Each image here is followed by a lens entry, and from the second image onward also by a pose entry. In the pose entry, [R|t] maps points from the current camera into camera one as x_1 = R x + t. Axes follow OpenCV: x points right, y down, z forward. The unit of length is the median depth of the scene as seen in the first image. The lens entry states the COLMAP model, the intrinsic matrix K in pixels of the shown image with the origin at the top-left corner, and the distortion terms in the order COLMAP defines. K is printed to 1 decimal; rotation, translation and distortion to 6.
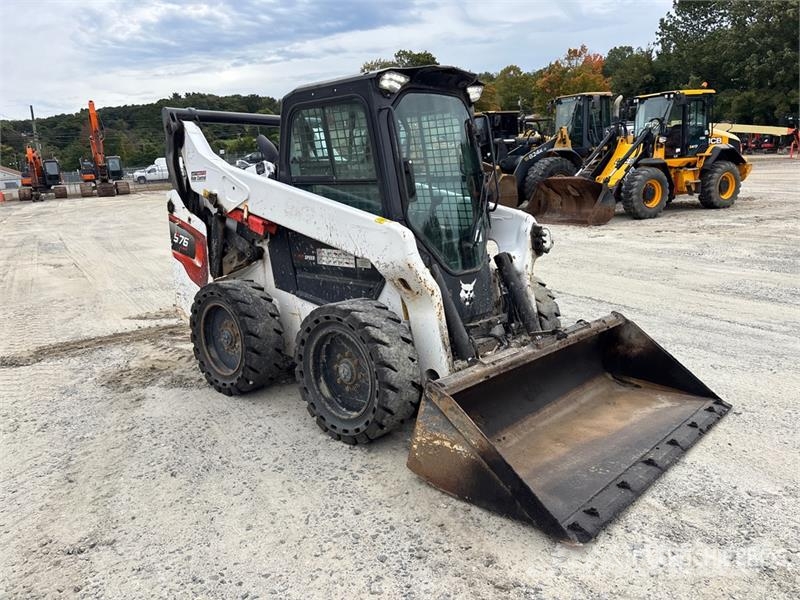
lens RADIAL K [[605.6, 0, 394.9], [0, 605.6, 293.2], [0, 0, 1]] dist [0.048091, -0.055565]
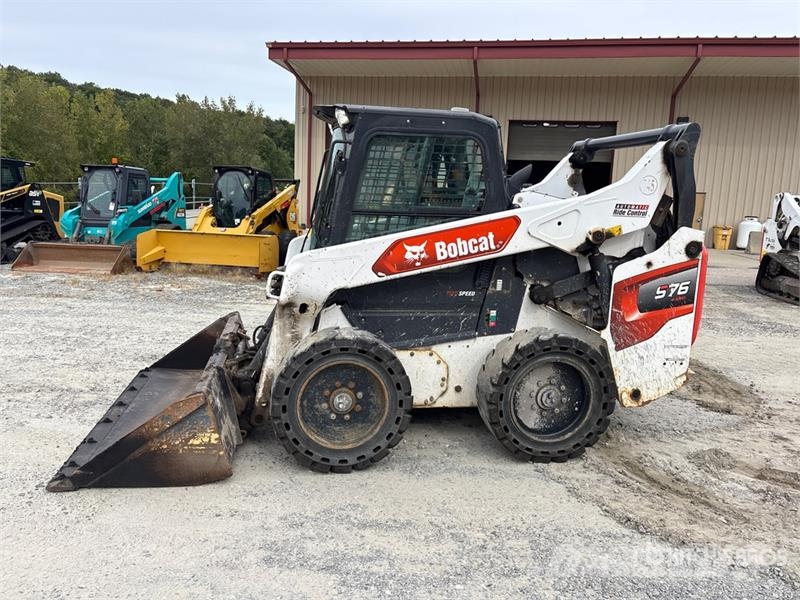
lens RADIAL K [[604.5, 0, 391.9], [0, 604.5, 300.0], [0, 0, 1]] dist [0.056114, -0.072146]
pose [[-0.610783, 0.143792, -0.778632, 0.862416], [-0.164045, 0.939055, 0.302100, -0.374943], [0.774618, 0.312248, -0.549971, 1.715466]]
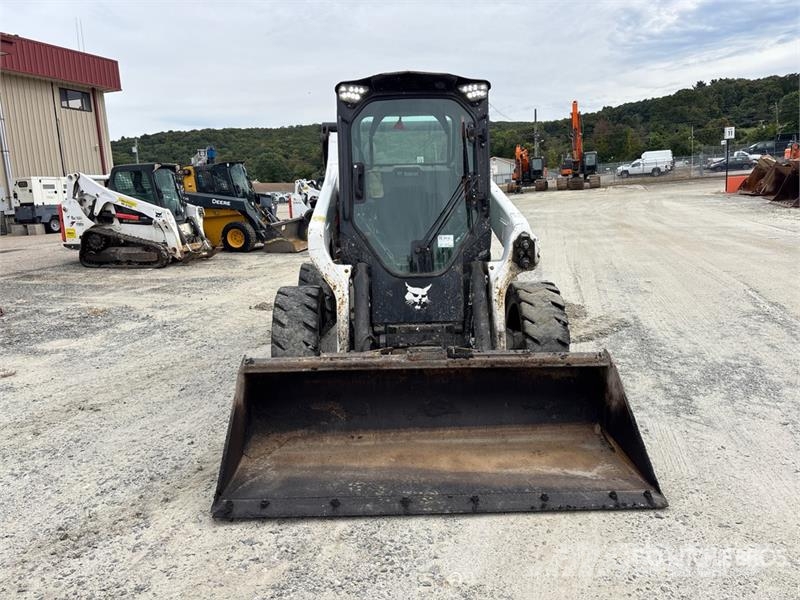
lens RADIAL K [[605.6, 0, 394.9], [0, 605.6, 293.2], [0, 0, 1]] dist [0.048091, -0.055565]
pose [[0.708850, 0.135148, -0.692291, 0.776581], [-0.128000, 0.989824, 0.062170, -0.062995], [0.693648, 0.044544, 0.718936, 0.257142]]
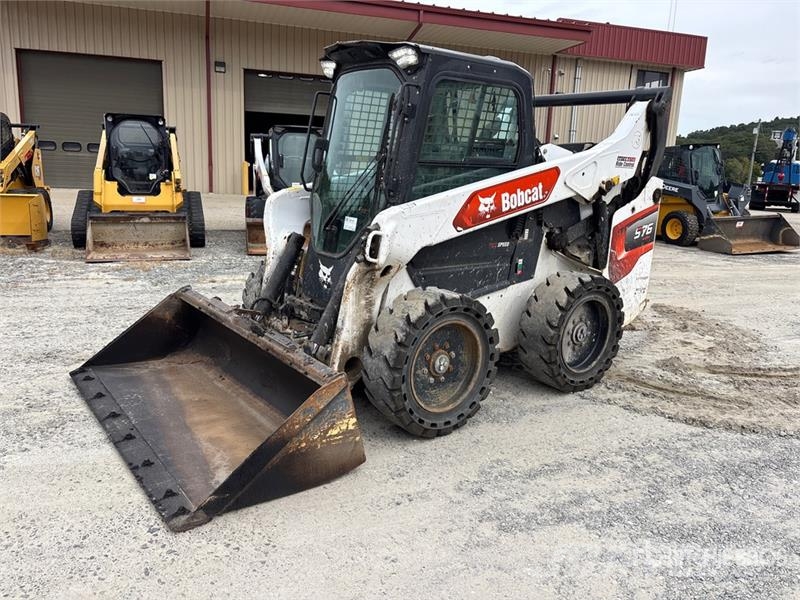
lens RADIAL K [[607.0, 0, 396.8], [0, 607.0, 305.5], [0, 0, 1]] dist [0.035204, -0.032667]
pose [[-0.160739, 0.248806, -0.955122, 1.045697], [-0.221531, 0.933920, 0.280565, -0.255423], [0.961814, 0.256687, -0.094999, 1.209443]]
